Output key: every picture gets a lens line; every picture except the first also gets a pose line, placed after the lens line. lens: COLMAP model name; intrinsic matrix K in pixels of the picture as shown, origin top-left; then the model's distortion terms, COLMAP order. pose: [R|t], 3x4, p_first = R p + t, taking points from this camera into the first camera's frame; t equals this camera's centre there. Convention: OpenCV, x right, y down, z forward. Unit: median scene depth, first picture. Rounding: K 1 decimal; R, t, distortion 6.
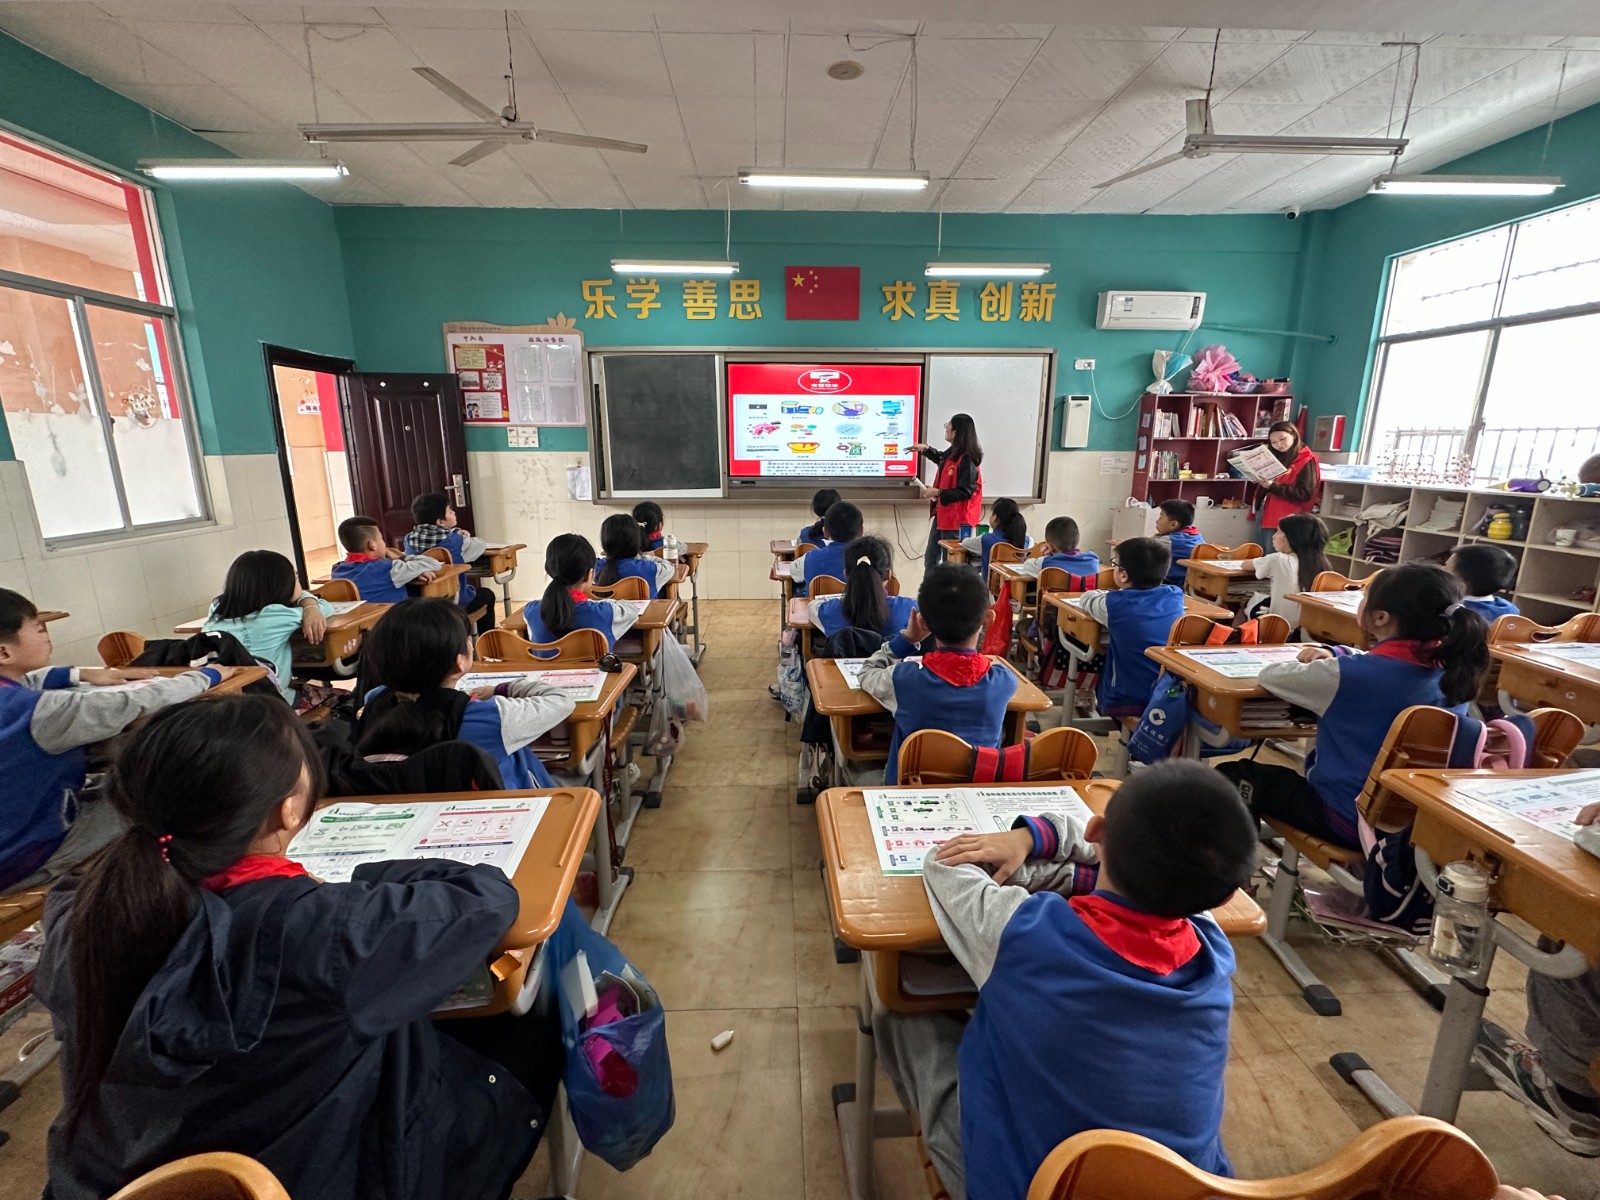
lens RADIAL K [[697.9, 0, 790.9], [0, 697.9, 612.8], [0, 0, 1]] dist [-0.010195, 0.002558]
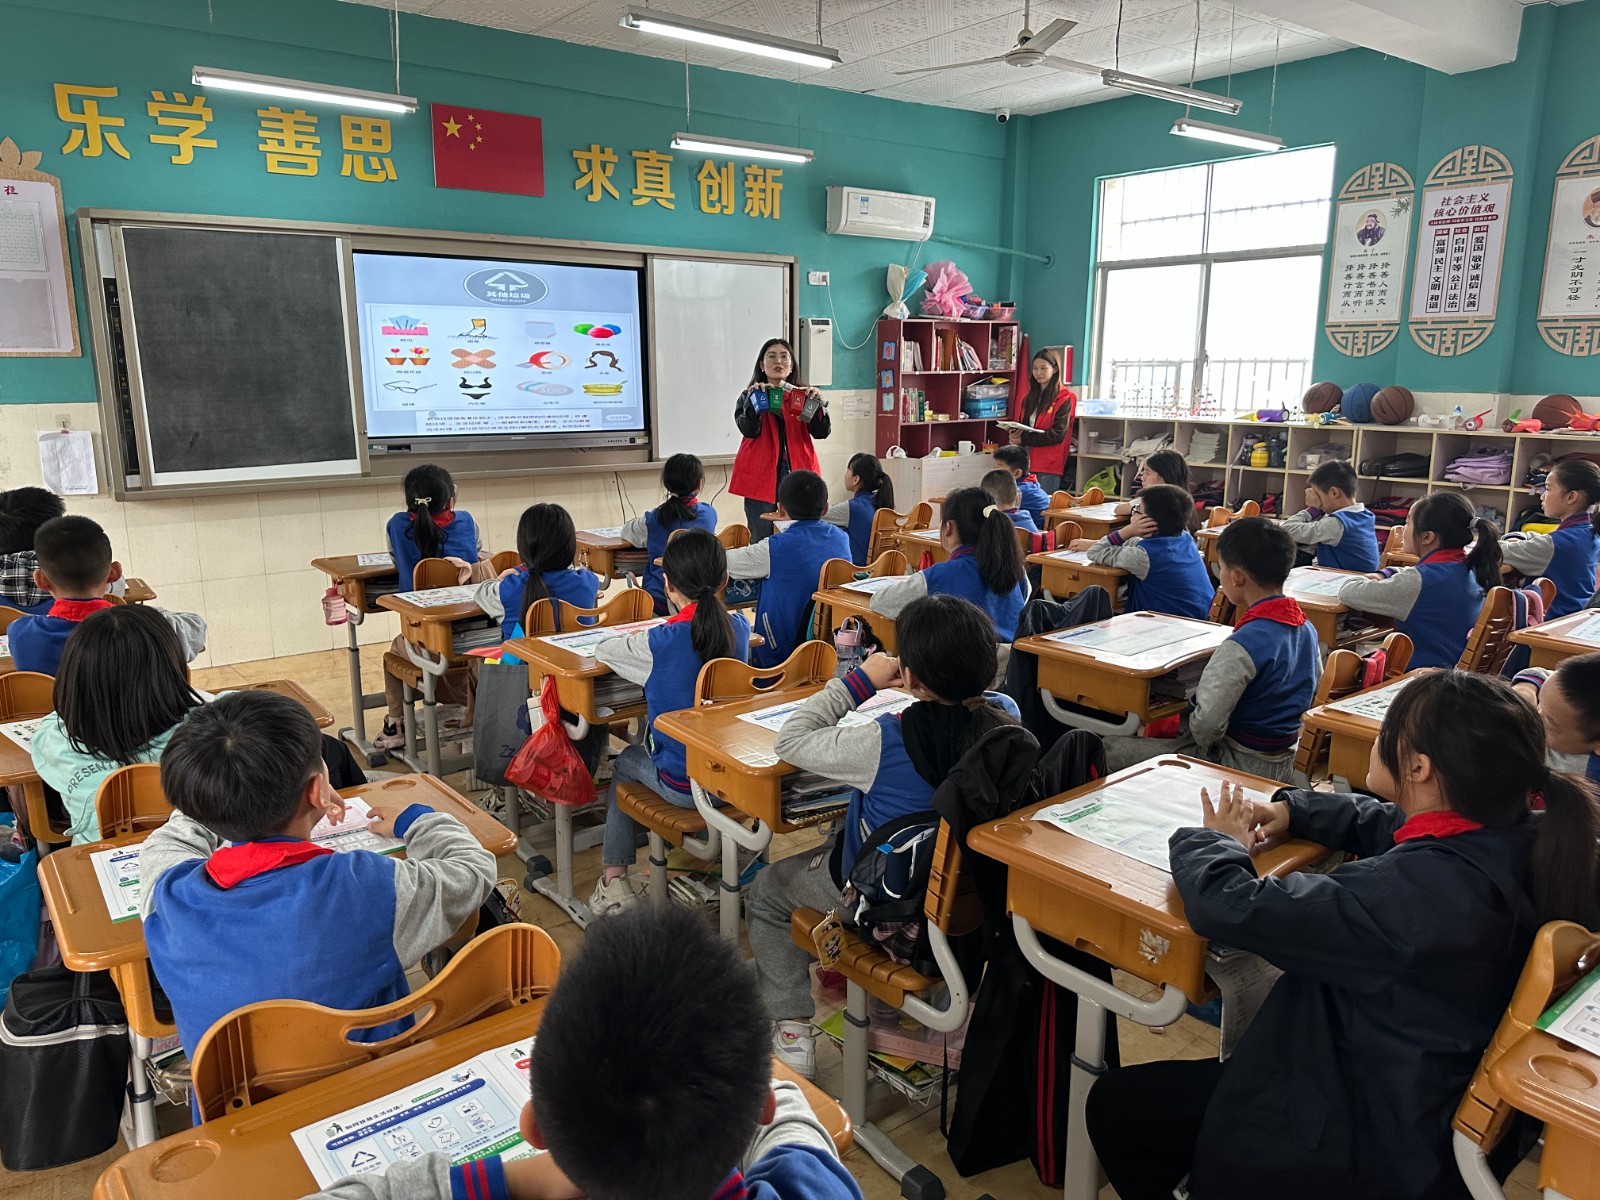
lens RADIAL K [[1146.1, 0, 808.4], [0, 1146.1, 616.3], [0, 0, 1]] dist [0.045403, -0.062572]
pose [[0.808531, -0.128074, 0.574347, -0.385030], [0.143872, 0.989431, 0.018100, -0.009262], [-0.570595, 0.067999, 0.818412, -0.015987]]
